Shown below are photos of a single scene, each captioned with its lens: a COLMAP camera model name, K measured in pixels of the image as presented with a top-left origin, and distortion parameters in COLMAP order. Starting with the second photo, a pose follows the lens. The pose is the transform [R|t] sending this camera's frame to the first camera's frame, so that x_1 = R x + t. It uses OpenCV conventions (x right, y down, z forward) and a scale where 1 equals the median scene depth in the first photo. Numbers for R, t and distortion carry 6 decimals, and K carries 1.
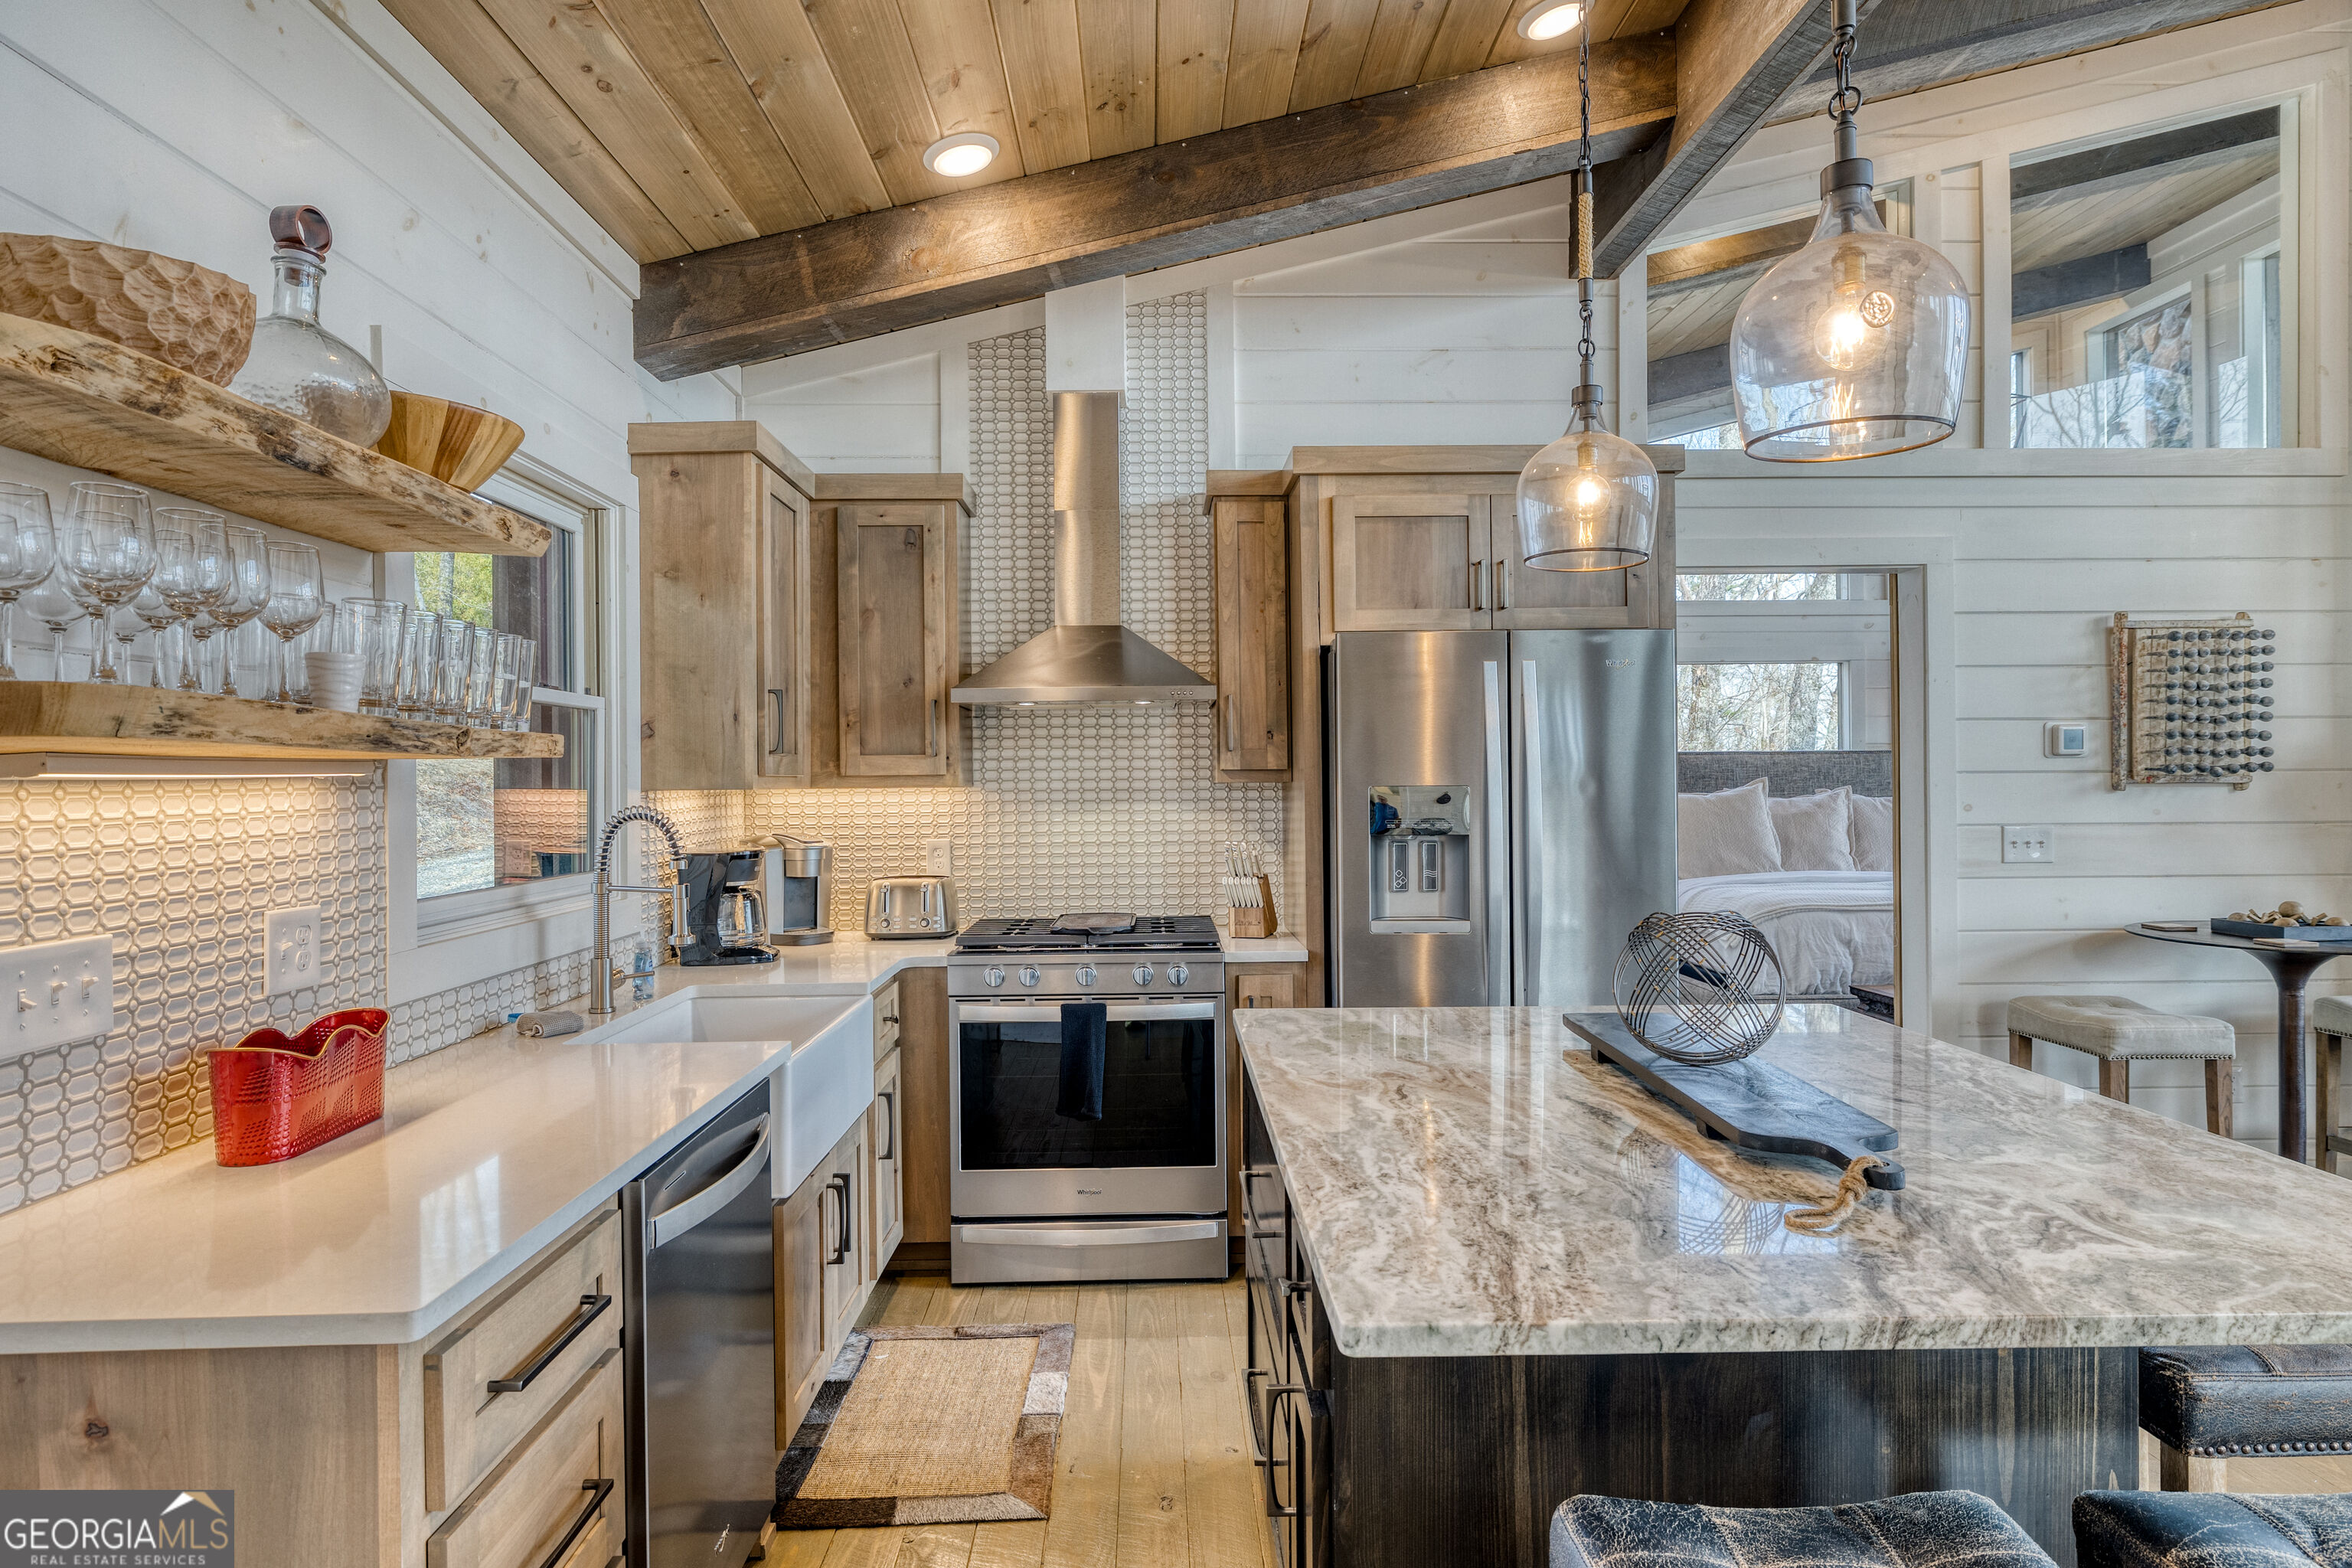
lens RADIAL K [[1301.7, 0, 1207.6], [0, 1301.7, 793.4], [0, 0, 1]] dist [-0.001482, 0.000435]
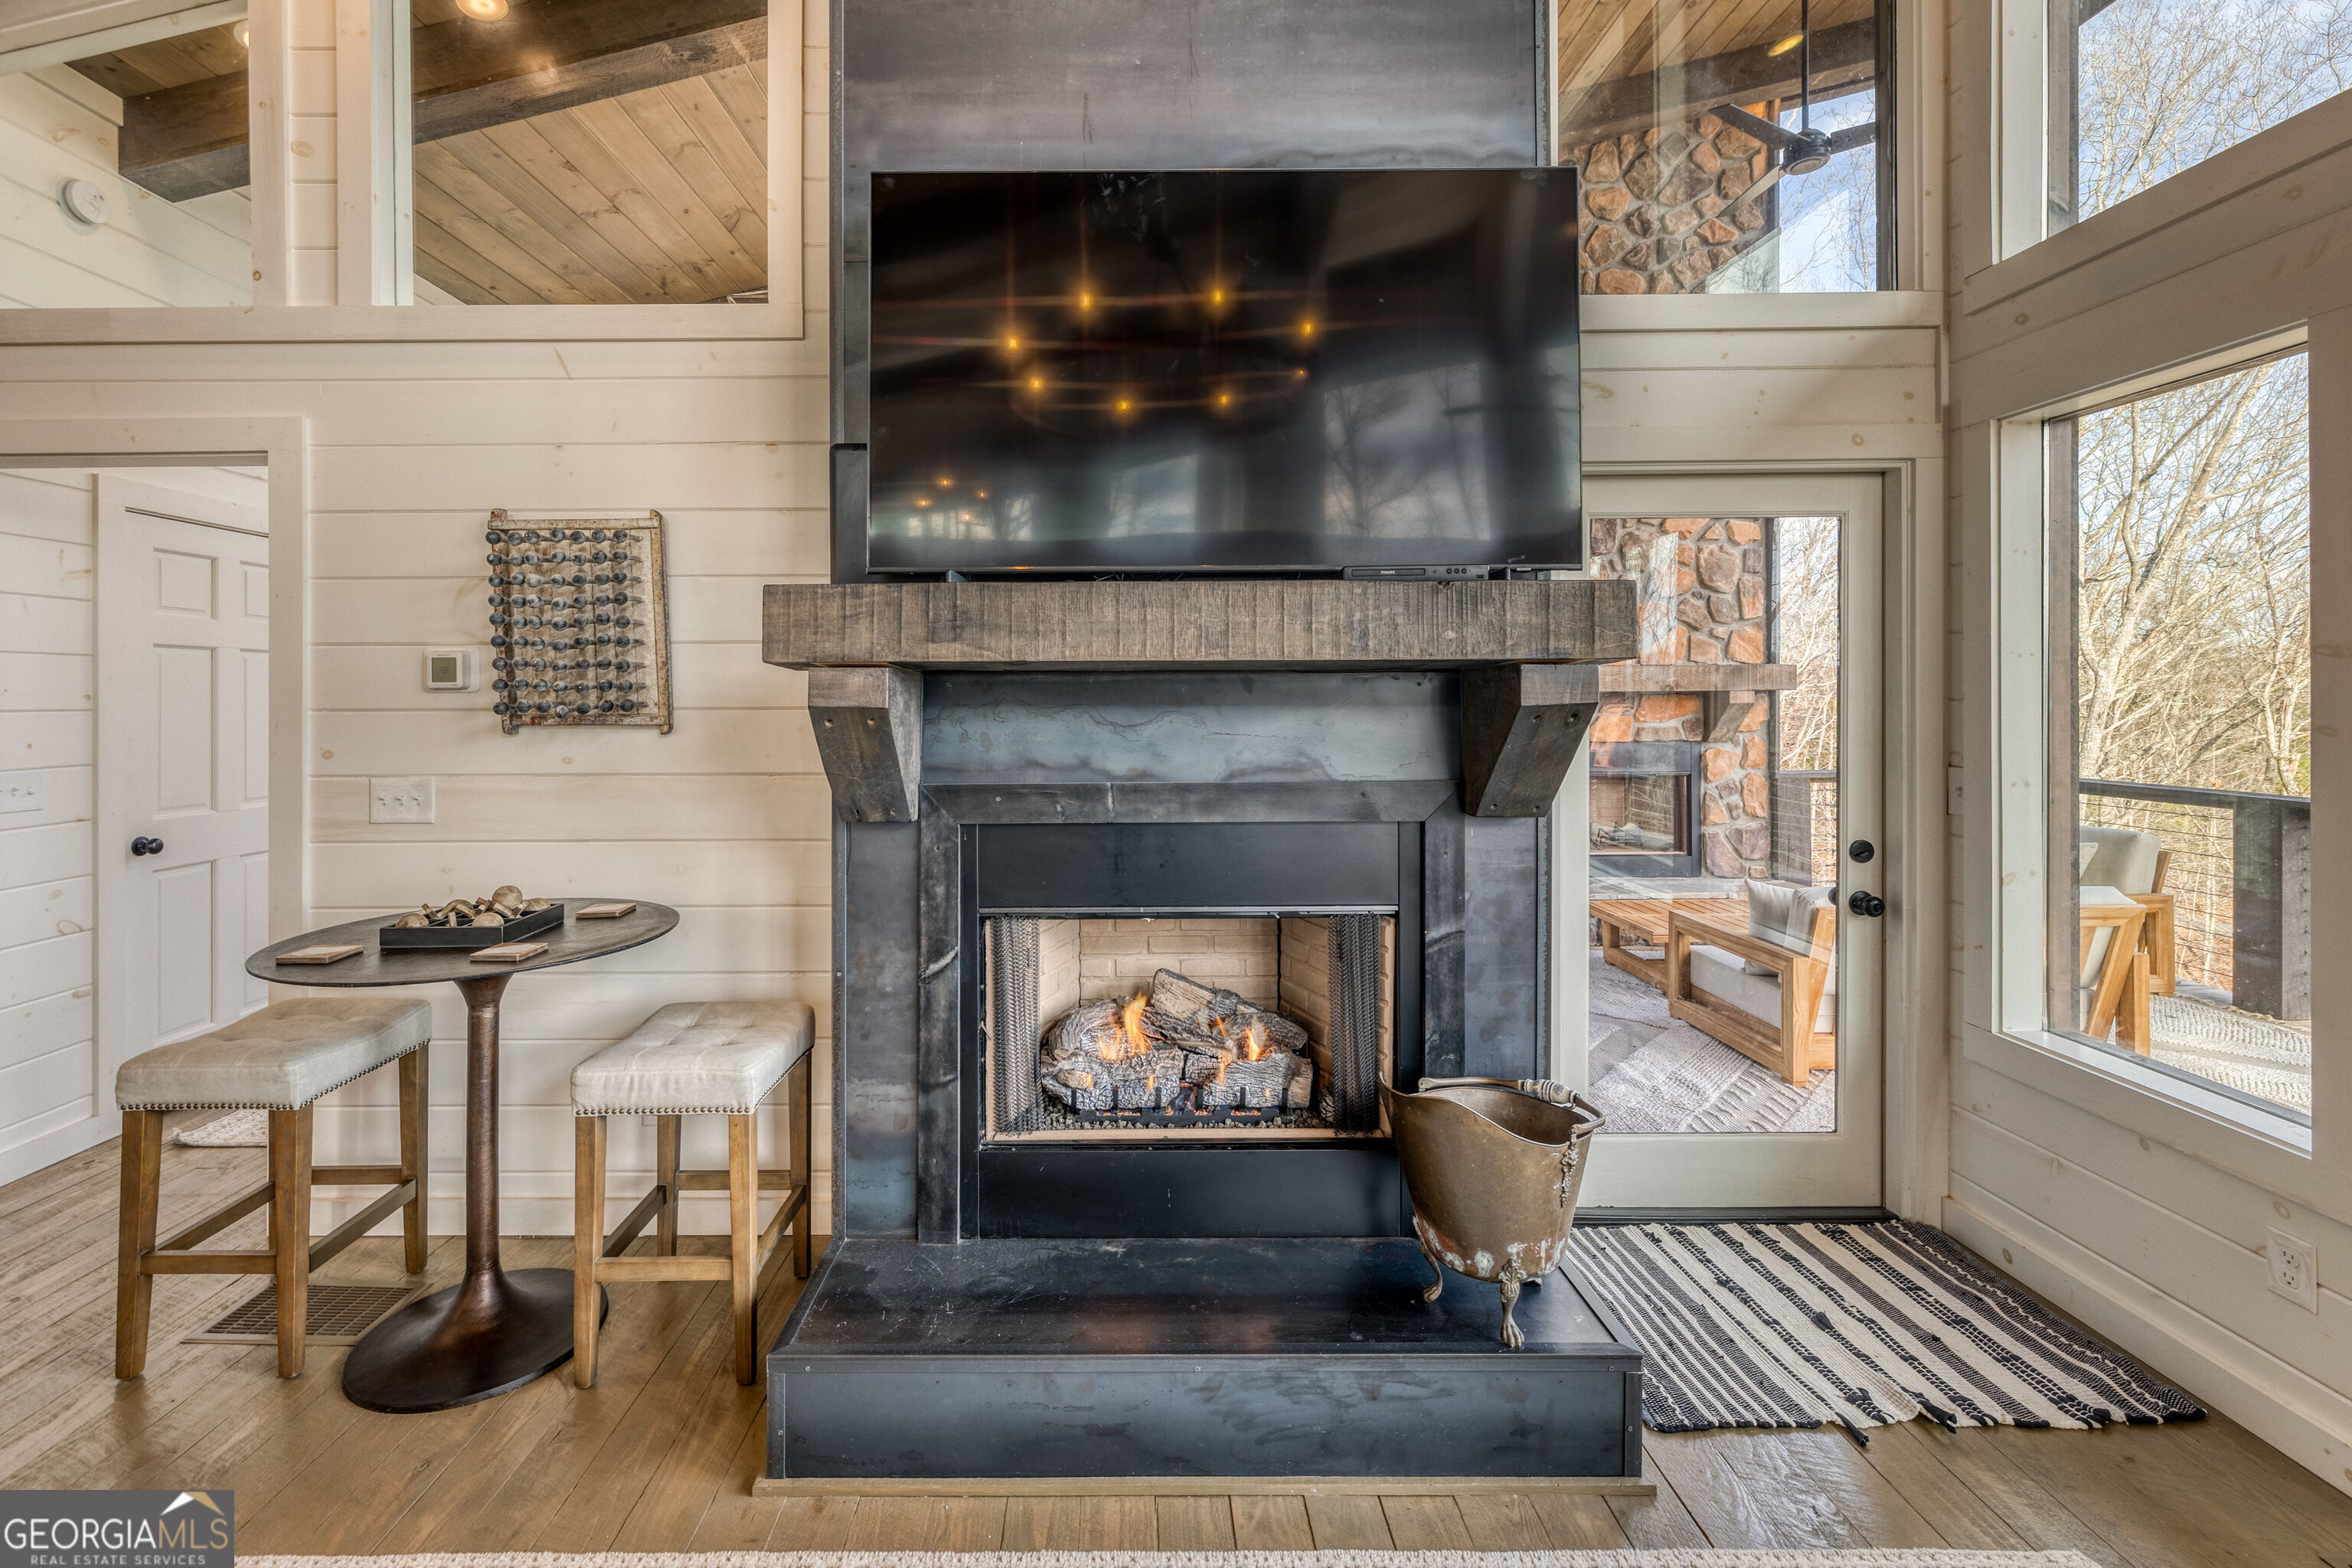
lens RADIAL K [[1026.6, 0, 1103.5], [0, 1026.6, 692.2], [0, 0, 1]] dist [-0.003498, 0.001345]
pose [[0.999083, 0.002371, -0.042757, 1.352003], [-0.002960, 0.999902, -0.013716, -0.024896], [0.042721, 0.013830, 0.998991, 0.483035]]
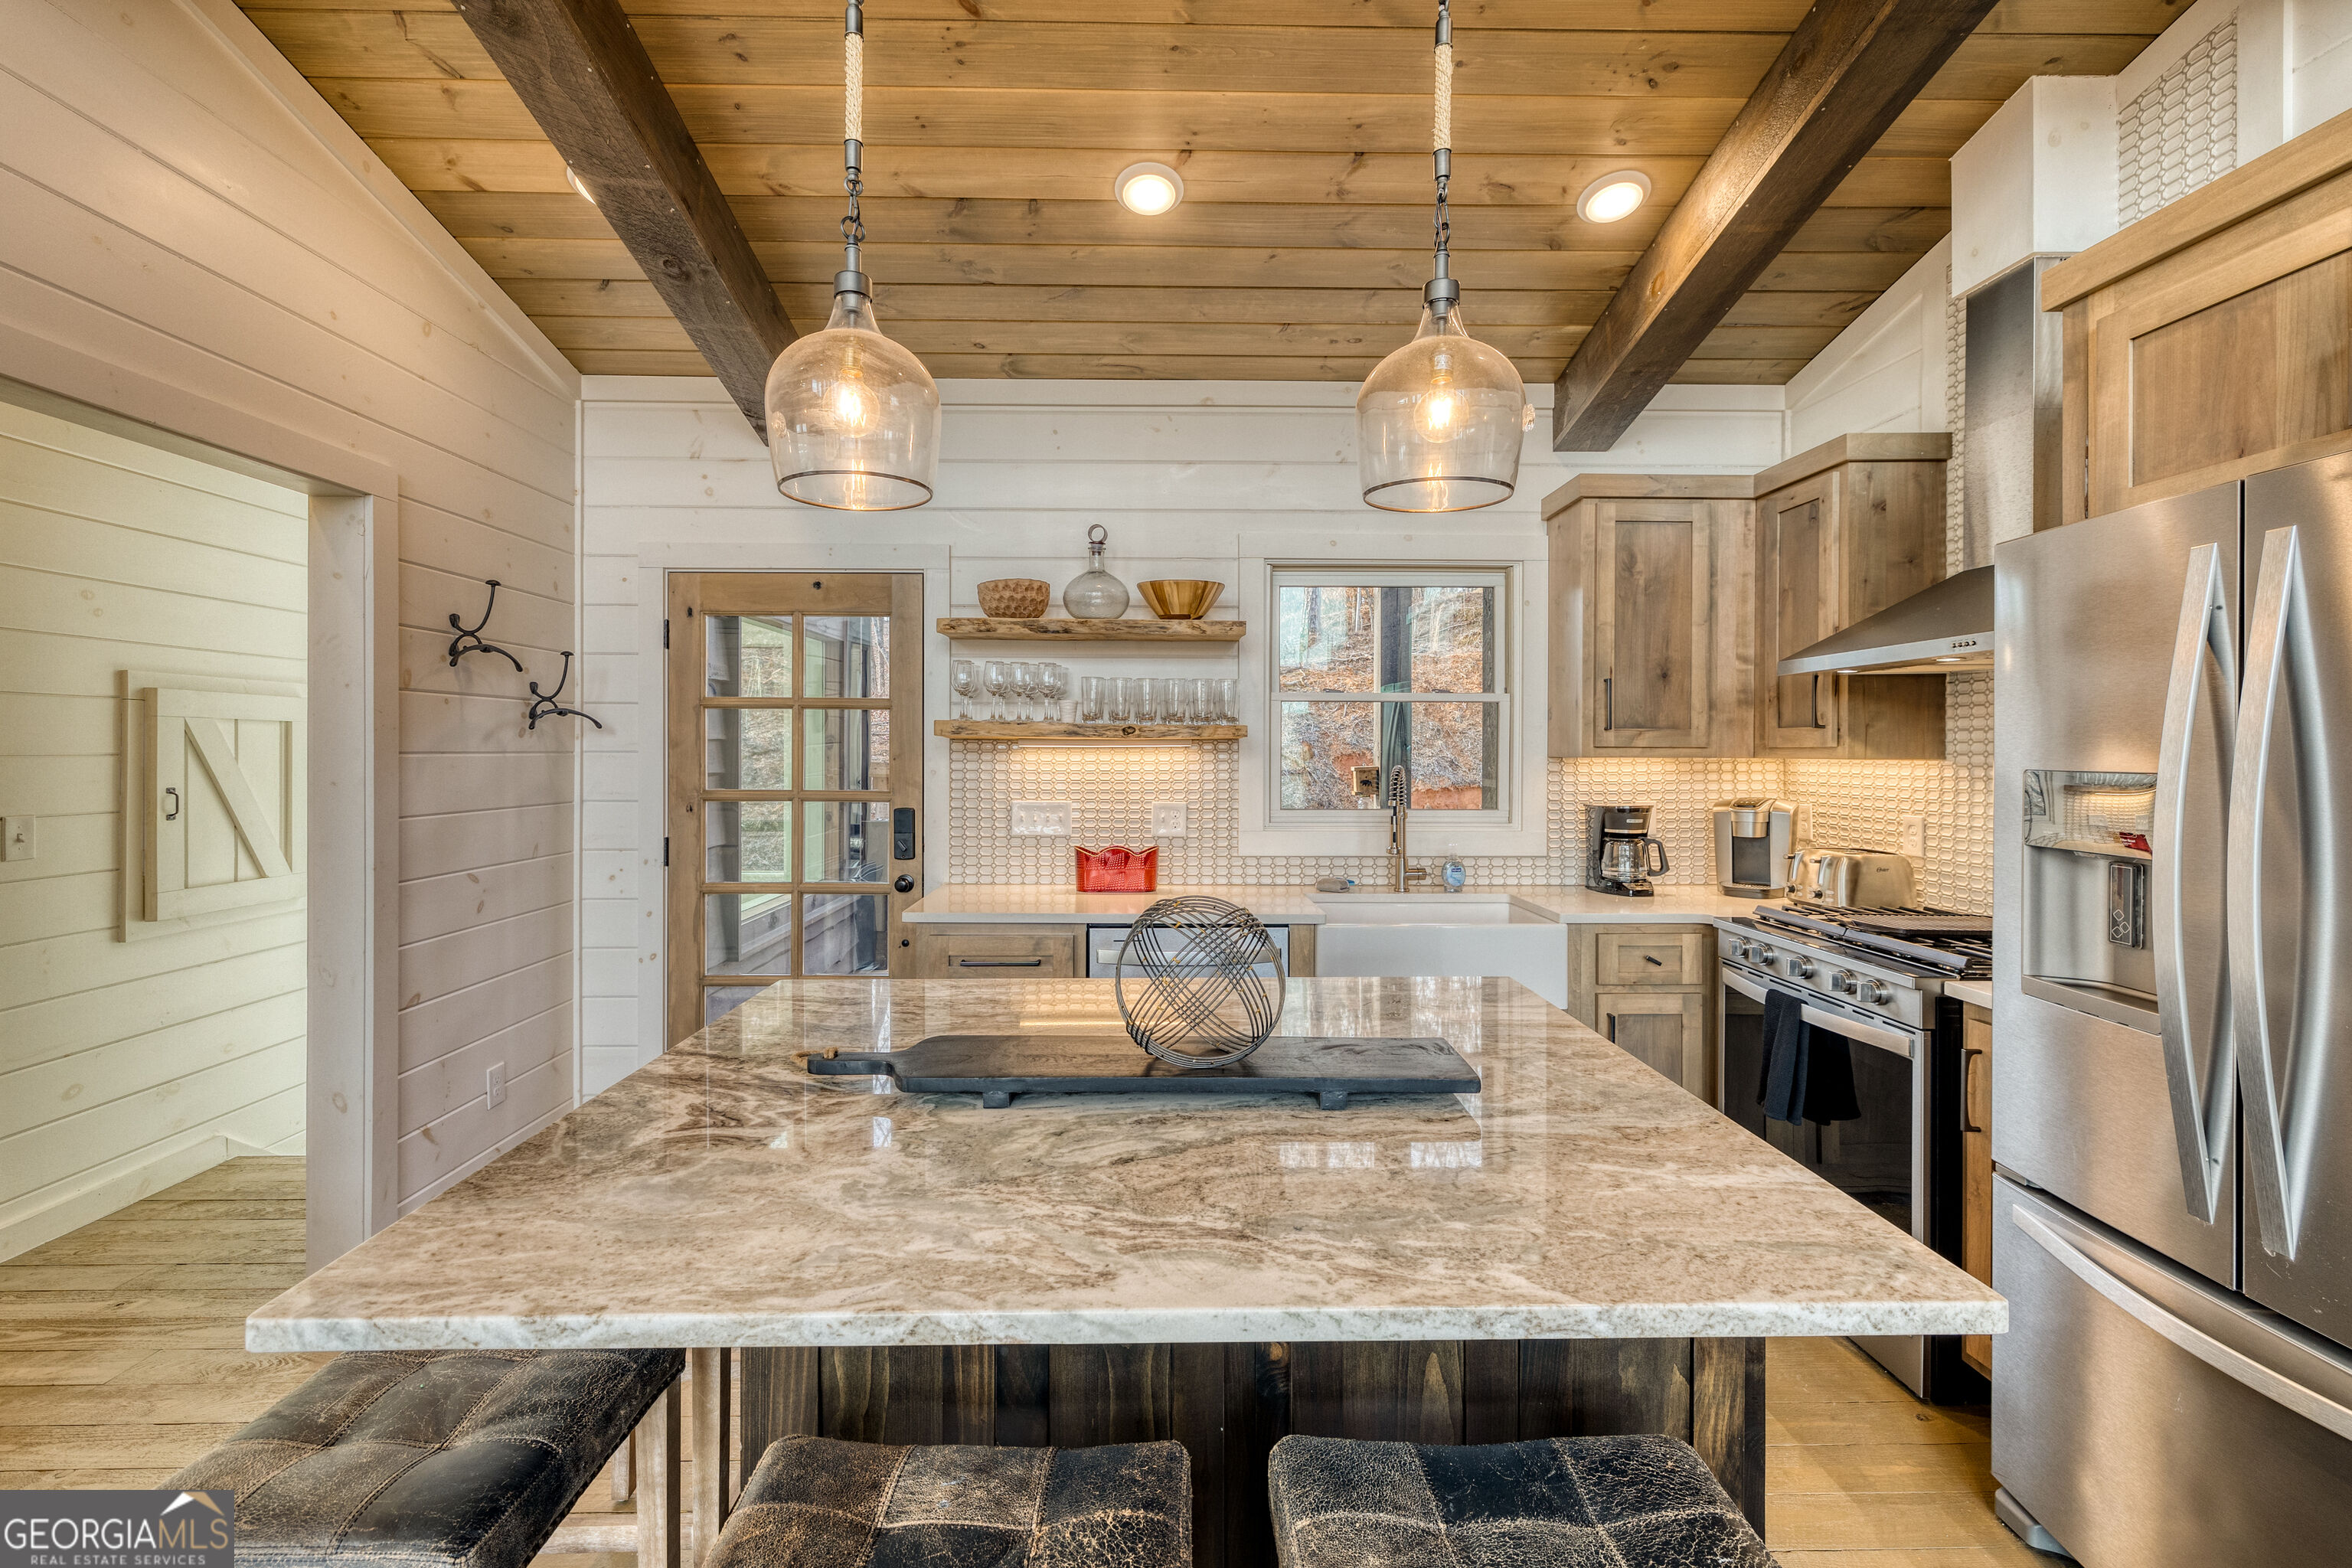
lens RADIAL K [[1026.6, 0, 1167.2], [0, 1026.6, 765.0], [0, 0, 1]] dist [-0.003498, 0.001345]
pose [[-0.022374, 0.024571, -0.999448, 0.645255], [-0.013914, 0.999593, 0.024886, -0.014193], [0.999653, 0.014463, -0.022023, 0.575666]]
